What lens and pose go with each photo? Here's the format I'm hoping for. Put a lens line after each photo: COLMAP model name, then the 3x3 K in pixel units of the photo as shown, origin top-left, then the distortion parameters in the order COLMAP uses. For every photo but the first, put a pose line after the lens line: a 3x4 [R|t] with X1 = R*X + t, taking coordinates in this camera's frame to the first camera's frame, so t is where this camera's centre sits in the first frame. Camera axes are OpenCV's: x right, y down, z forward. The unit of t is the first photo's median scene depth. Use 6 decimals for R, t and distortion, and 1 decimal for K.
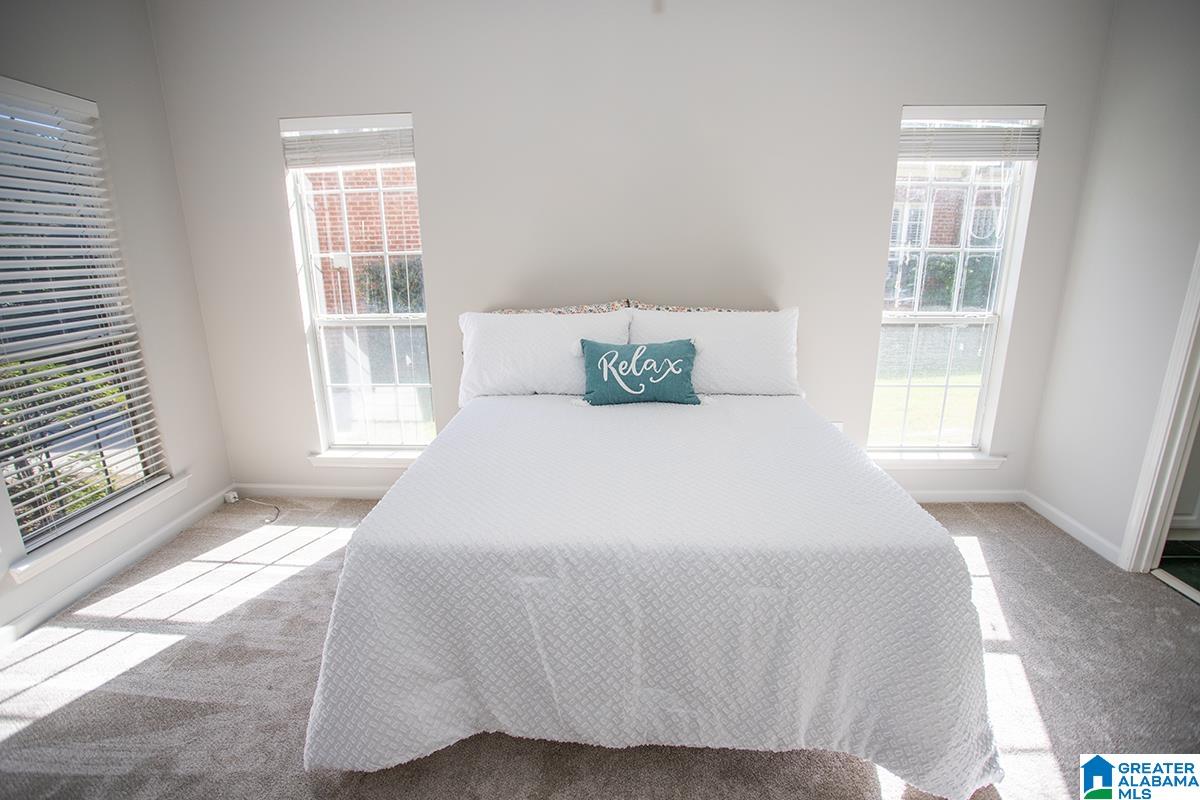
lens RADIAL K [[588.0, 0, 597.7], [0, 588.0, 399.9], [0, 0, 1]] dist [-0.074781, 0.031439]
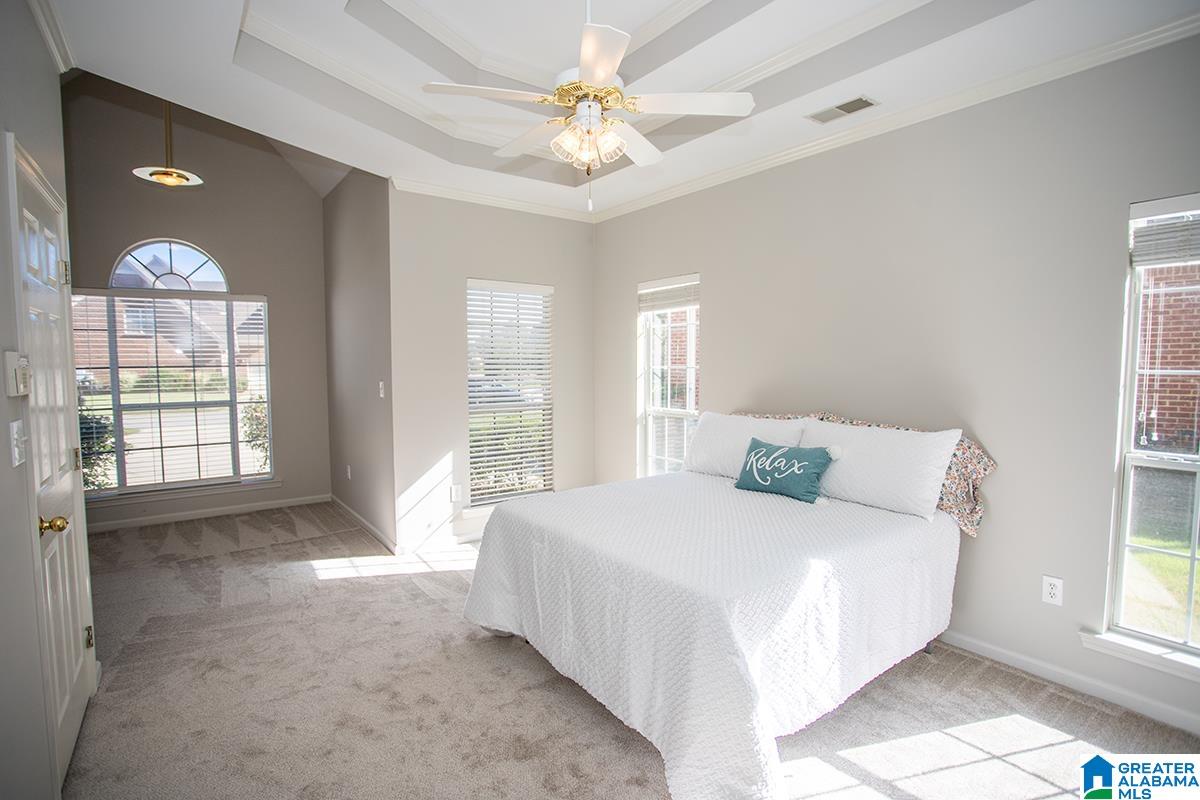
lens RADIAL K [[588.0, 0, 597.7], [0, 588.0, 399.9], [0, 0, 1]] dist [-0.074781, 0.031439]
pose [[0.624059, 0.059915, -0.779077, 0.777682], [-0.207498, 0.973965, -0.091308, 0.001094], [0.753323, 0.218638, 0.620243, -0.042544]]
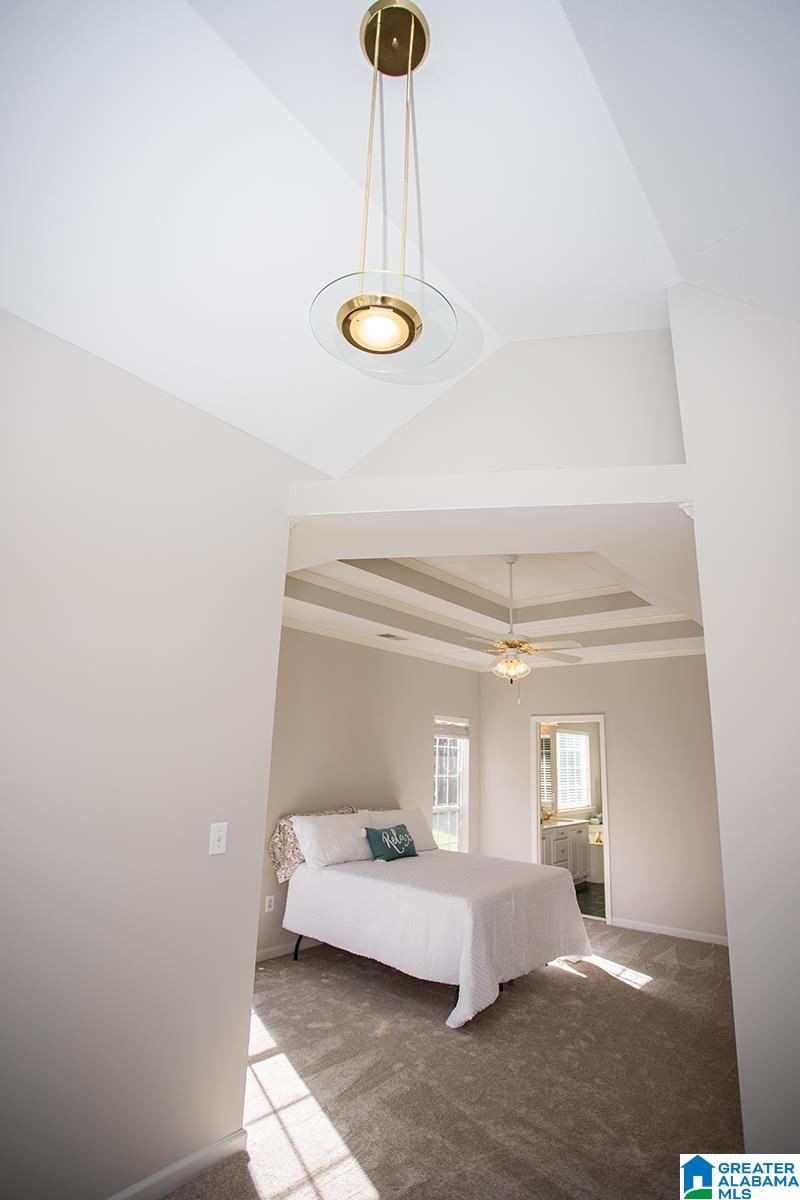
lens RADIAL K [[588.0, 0, 400.0], [0, 588.0, 600.0], [0, 0, 1]] dist [-0.074781, 0.031439]
pose [[0.615887, 0.230846, 0.753255, -0.668844], [0.165215, 0.897004, -0.409985, 0.010356], [-0.770316, 0.376954, 0.514314, -0.137194]]
